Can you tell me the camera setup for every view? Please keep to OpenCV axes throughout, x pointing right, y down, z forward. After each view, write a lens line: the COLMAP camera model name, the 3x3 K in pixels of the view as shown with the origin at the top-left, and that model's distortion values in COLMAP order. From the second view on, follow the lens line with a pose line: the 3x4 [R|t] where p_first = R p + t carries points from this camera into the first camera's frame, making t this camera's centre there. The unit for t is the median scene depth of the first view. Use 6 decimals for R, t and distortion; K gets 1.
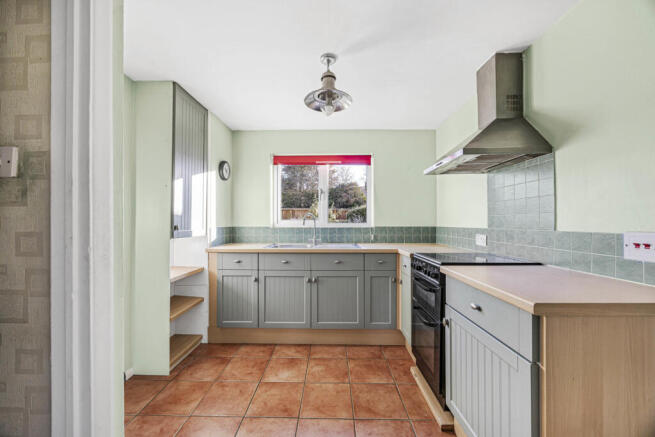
lens RADIAL K [[250.9, 0, 326.0], [0, 250.9, 221.9], [0, 0, 1]] dist [-0.001319, 0.000291]
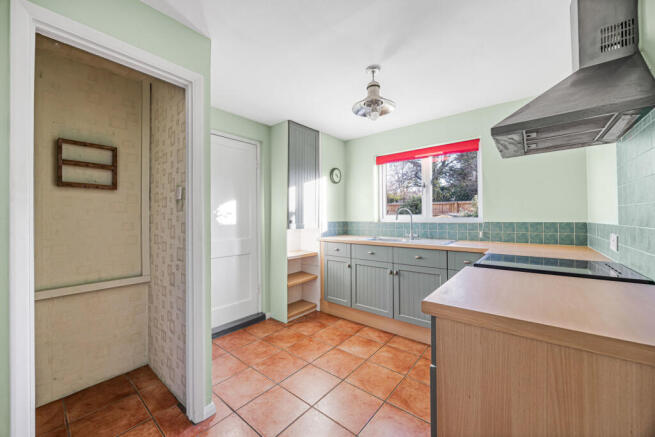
lens RADIAL K [[250.9, 0, 323.3], [0, 250.9, 215.6], [0, 0, 1]] dist [-0.001319, 0.000291]
pose [[0.782988, -0.008787, -0.621975, 0.367959], [0.005238, 0.999958, -0.007533, 0.001632], [0.622015, 0.002641, 0.783001, -0.001664]]
